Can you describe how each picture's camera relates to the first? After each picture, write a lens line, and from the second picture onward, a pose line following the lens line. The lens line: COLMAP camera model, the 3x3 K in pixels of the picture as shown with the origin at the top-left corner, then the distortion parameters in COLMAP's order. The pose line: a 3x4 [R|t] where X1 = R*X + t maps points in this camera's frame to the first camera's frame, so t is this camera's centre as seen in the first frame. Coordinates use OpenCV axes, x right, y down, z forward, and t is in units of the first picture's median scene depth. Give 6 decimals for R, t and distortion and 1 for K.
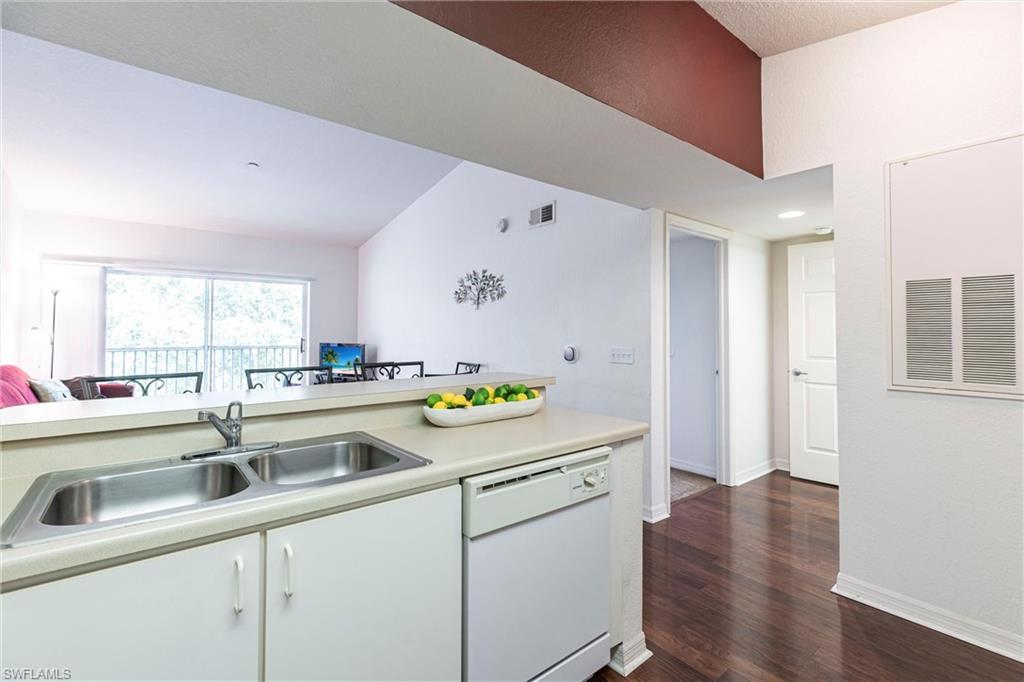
lens RADIAL K [[458.3, 0, 511.9], [0, 458.3, 335.7], [0, 0, 1]] dist [-0.000354, -0.000347]
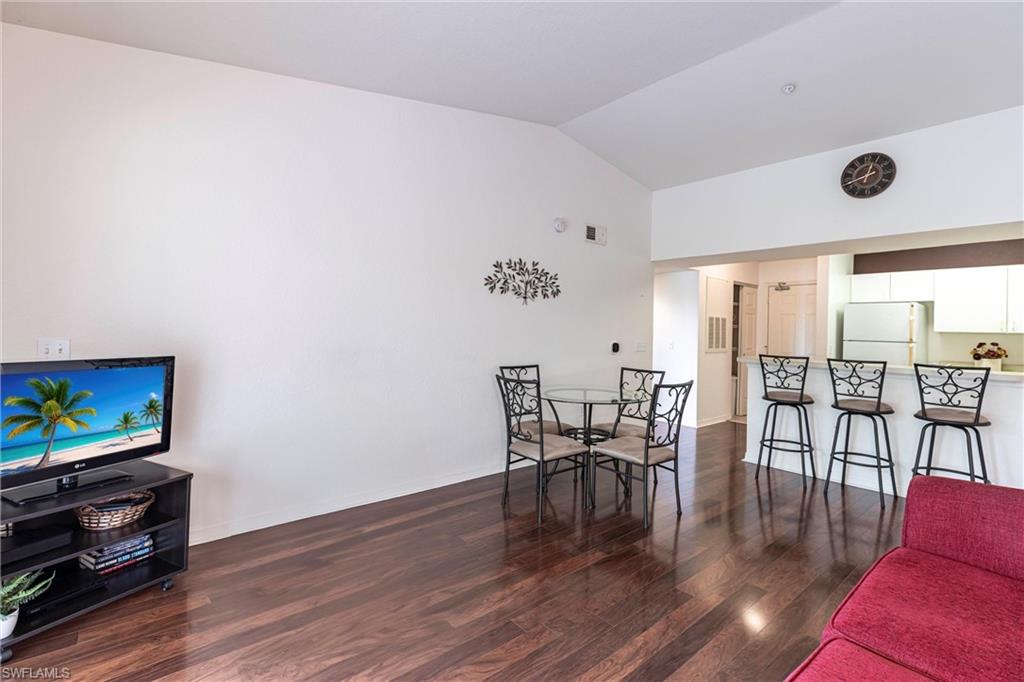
lens RADIAL K [[458.3, 0, 512.6], [0, 458.3, 341.7], [0, 0, 1]] dist [-0.000354, -0.000347]
pose [[-0.007978, -0.001443, 0.999967, -0.944079], [0.011163, 0.999937, 0.001532, 0.012330], [-0.999906, 0.011175, -0.007961, 1.023819]]
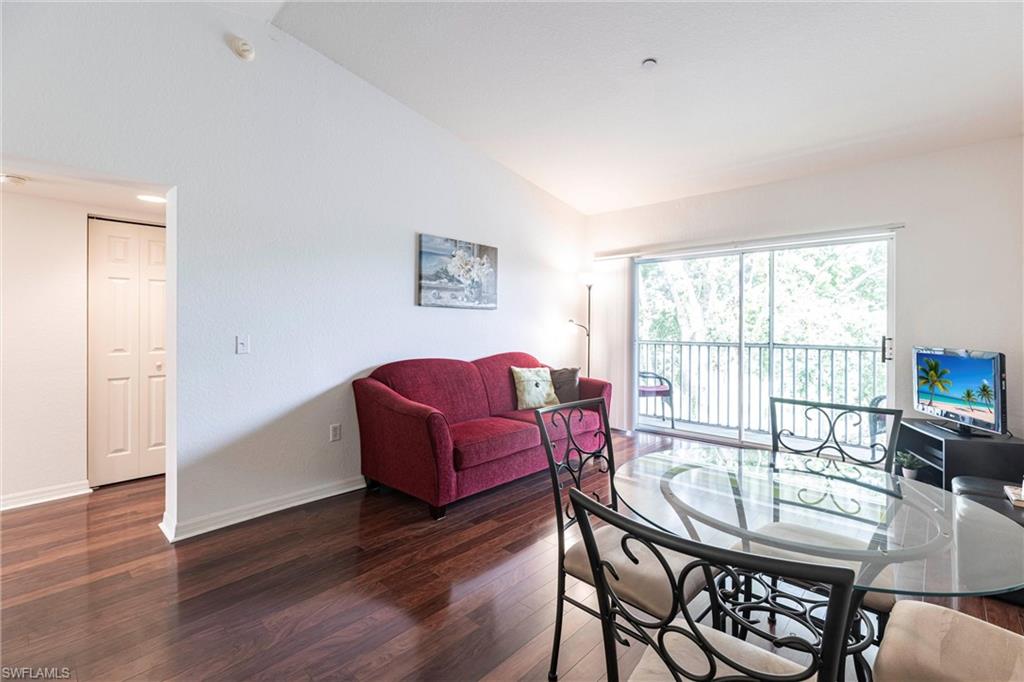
lens RADIAL K [[458.3, 0, 511.6], [0, 458.3, 329.8], [0, 0, 1]] dist [-0.000354, -0.000347]
pose [[0.136506, 0.008544, -0.990602, 0.041388], [-0.014162, 0.999877, 0.006672, -0.000292], [0.990538, 0.013118, 0.136610, 0.683357]]
